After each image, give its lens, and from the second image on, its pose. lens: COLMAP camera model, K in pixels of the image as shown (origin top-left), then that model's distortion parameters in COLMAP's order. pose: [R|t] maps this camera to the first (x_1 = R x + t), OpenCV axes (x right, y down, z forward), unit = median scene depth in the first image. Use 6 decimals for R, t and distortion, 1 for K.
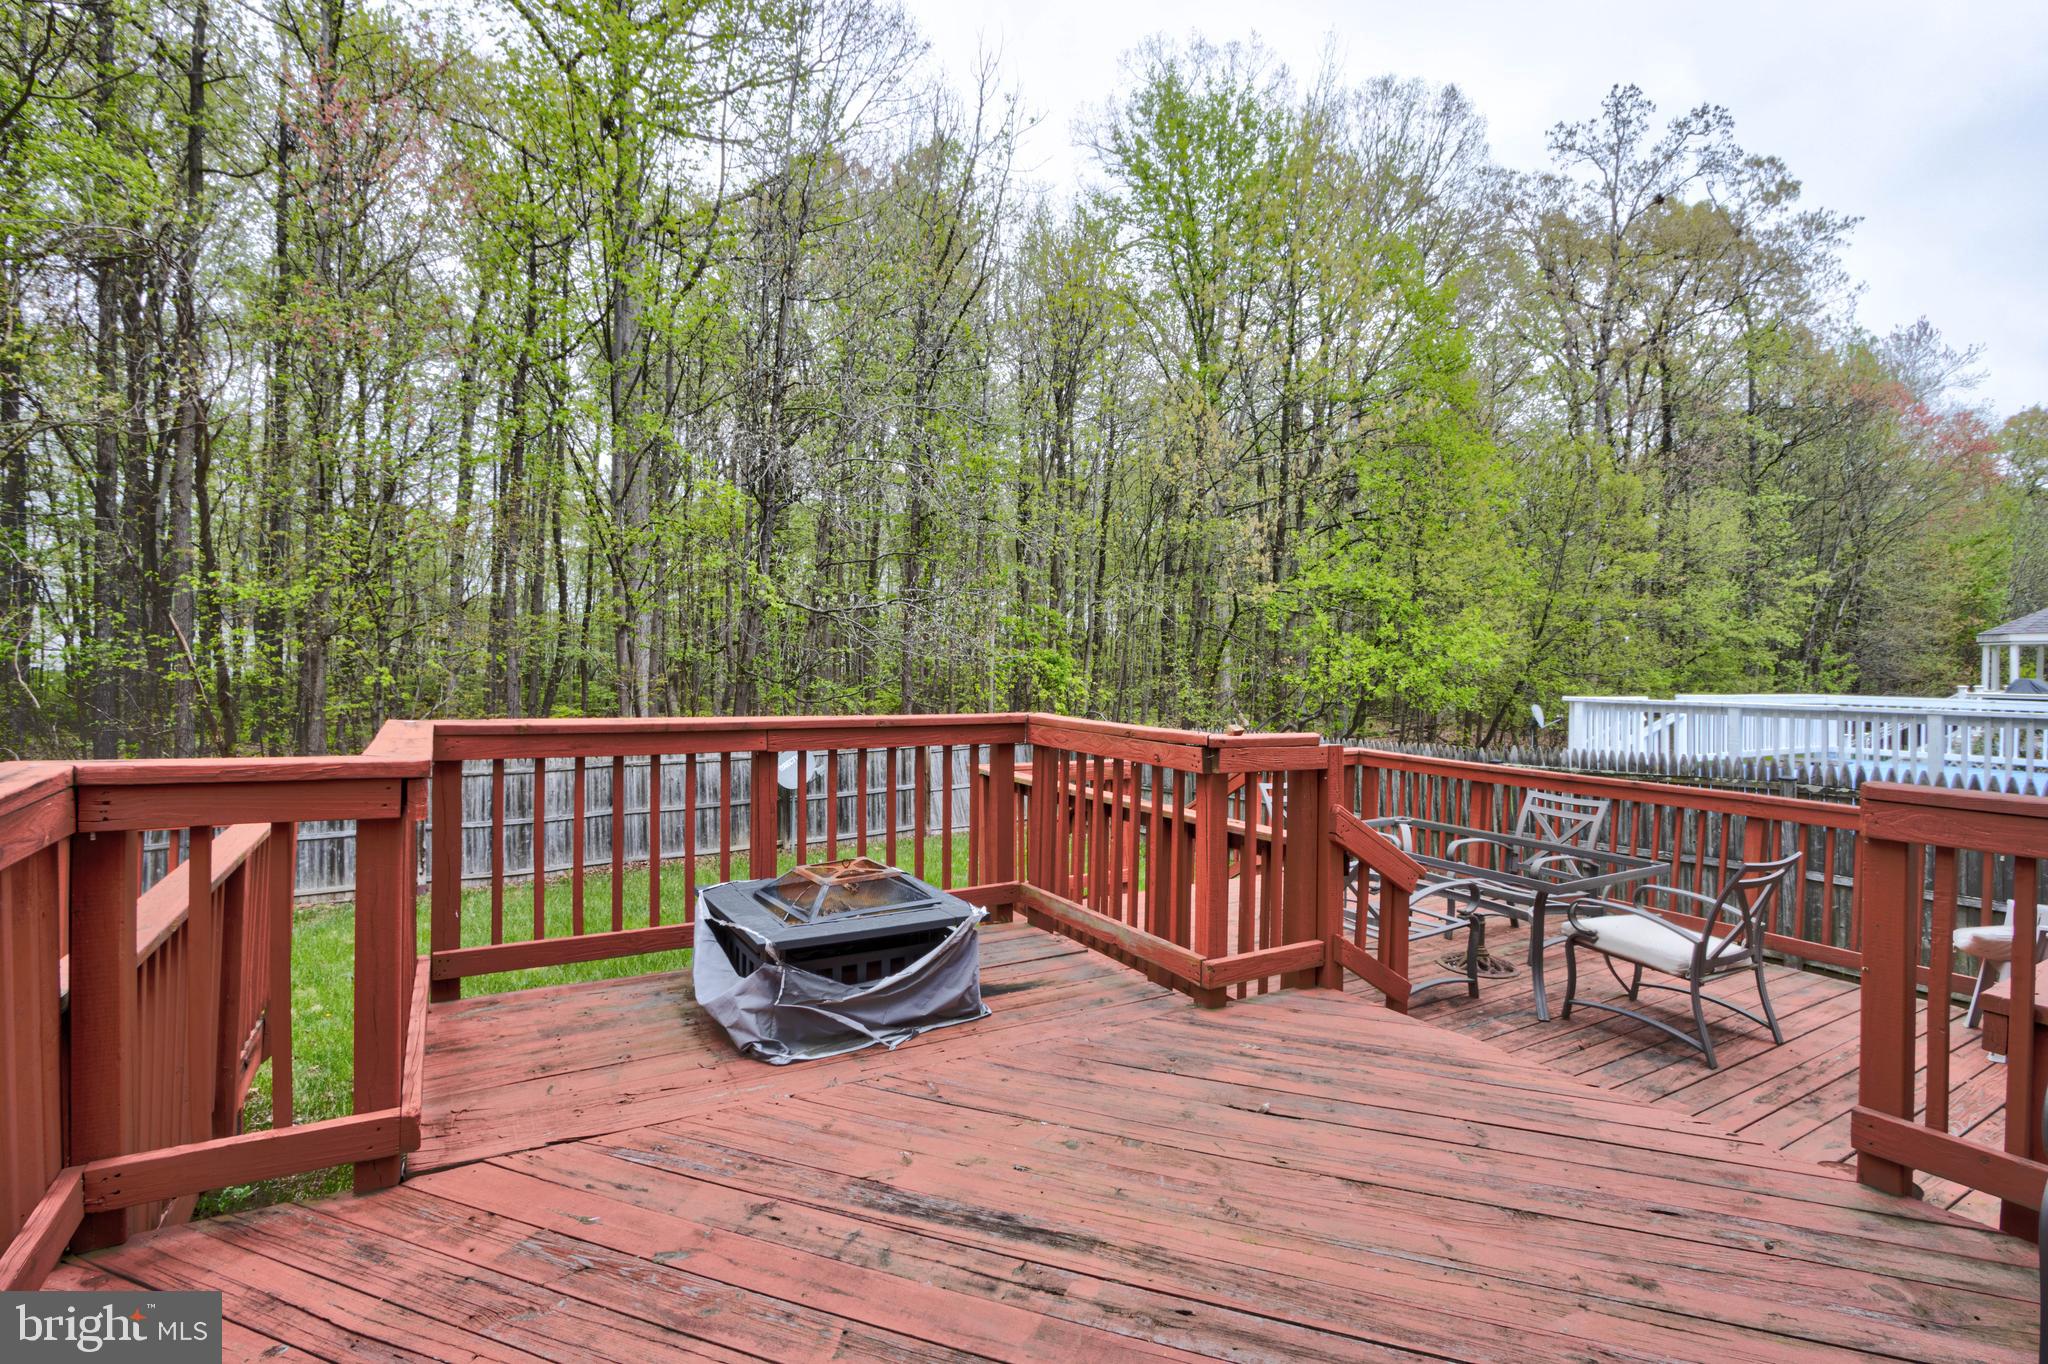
lens RADIAL K [[942.3, 0, 1015.9], [0, 942.3, 676.8], [0, 0, 1]] dist [-0.018135, 0.004855]
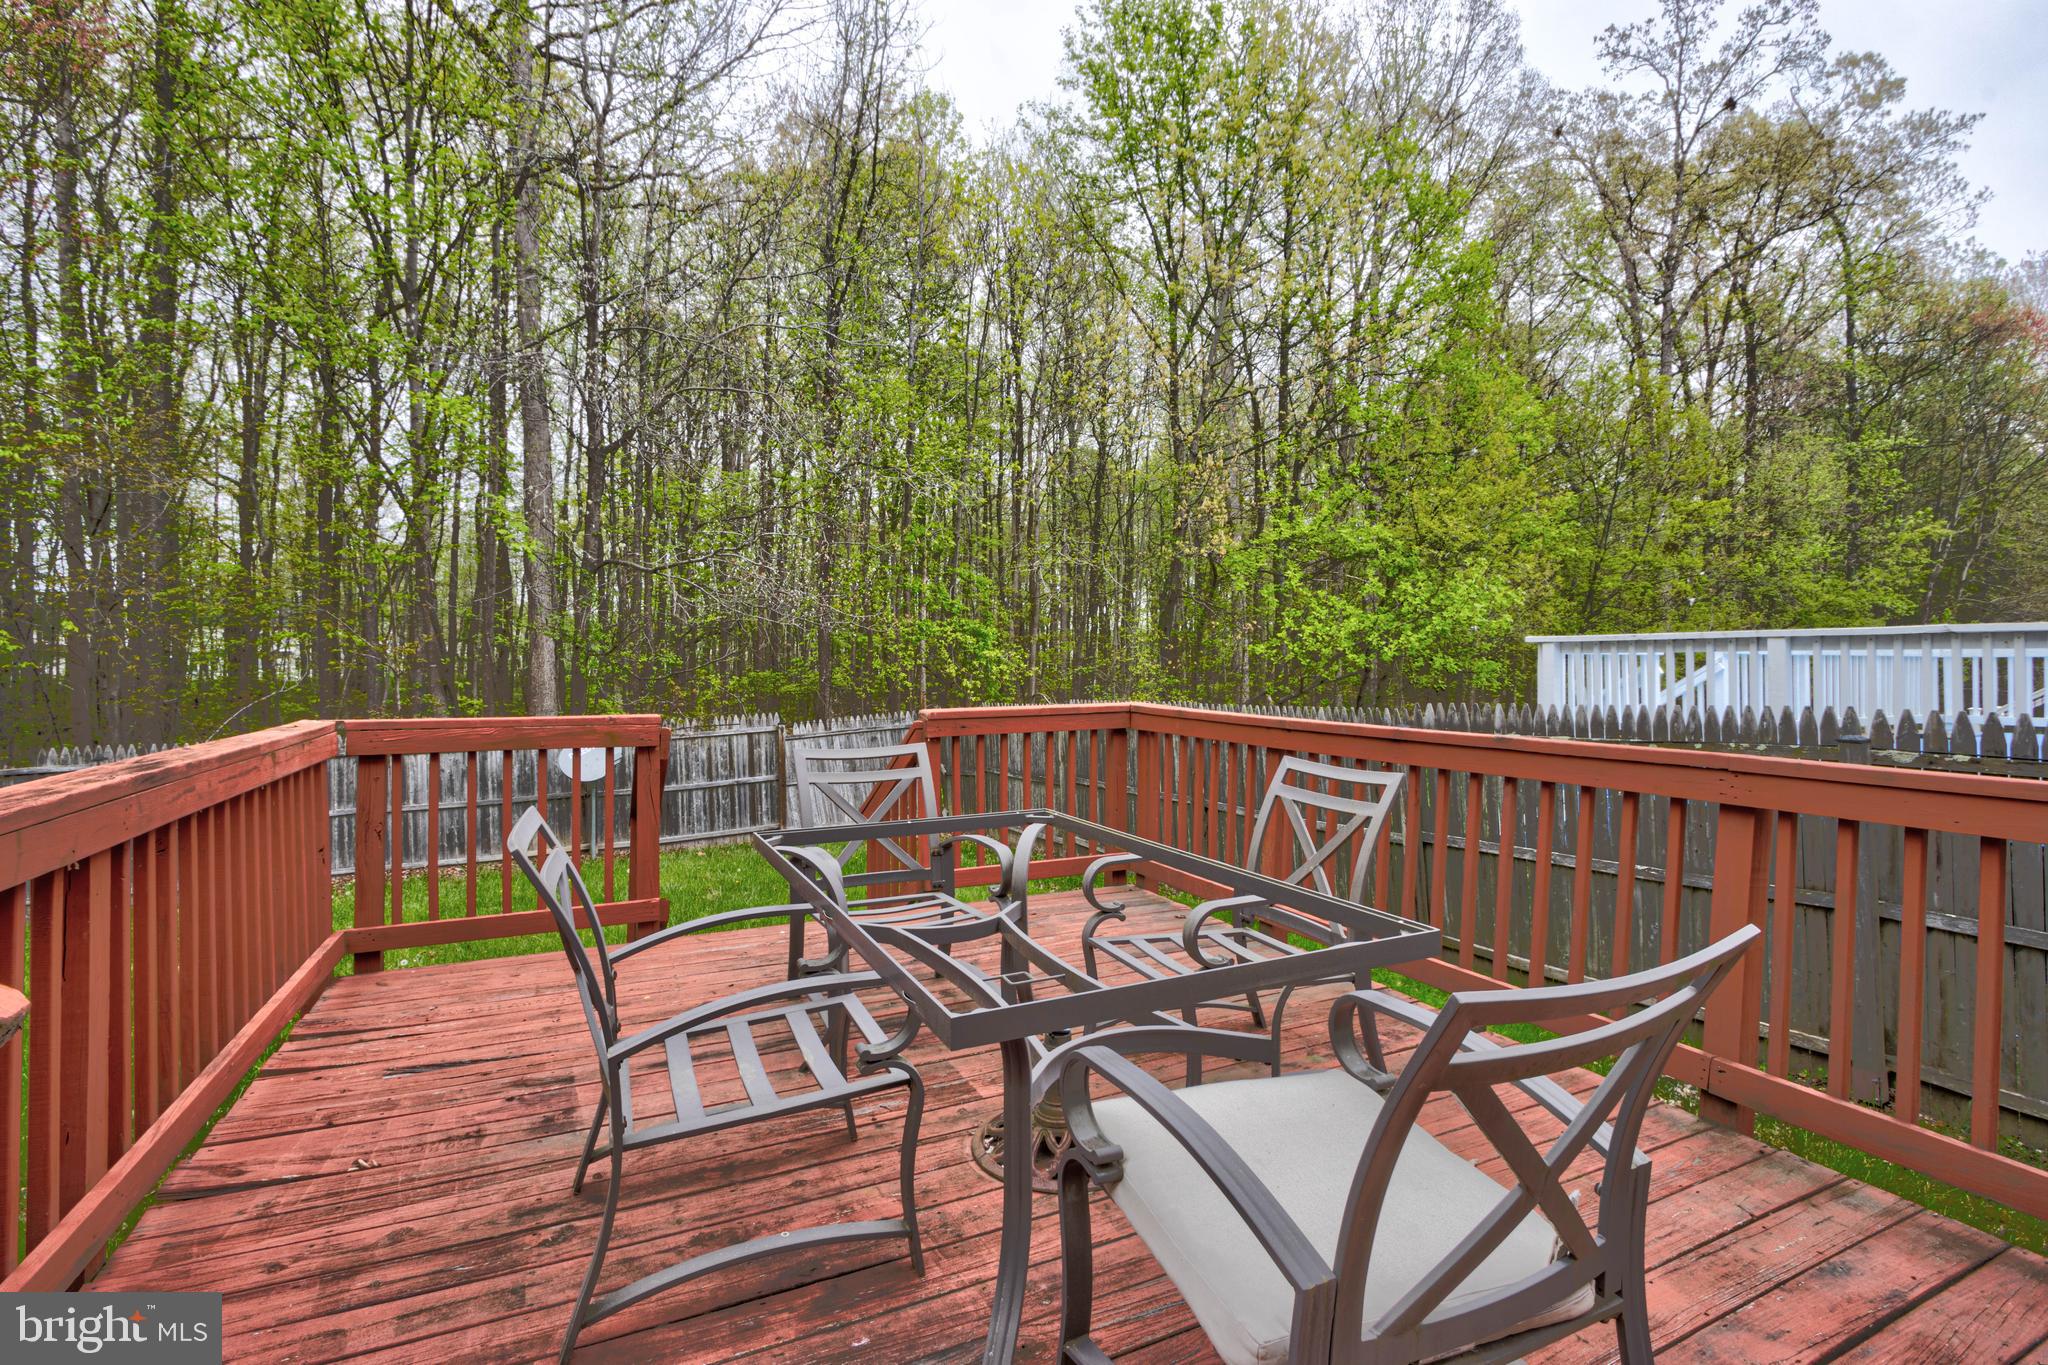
lens RADIAL K [[942.3, 0, 1008.3], [0, 942.3, 671.6], [0, 0, 1]] dist [-0.018135, 0.004855]
pose [[0.996879, -0.016286, -0.077241, 0.073208], [0.015923, 0.999859, -0.005319, 0.012719], [0.077317, 0.004073, 0.996998, 0.080663]]
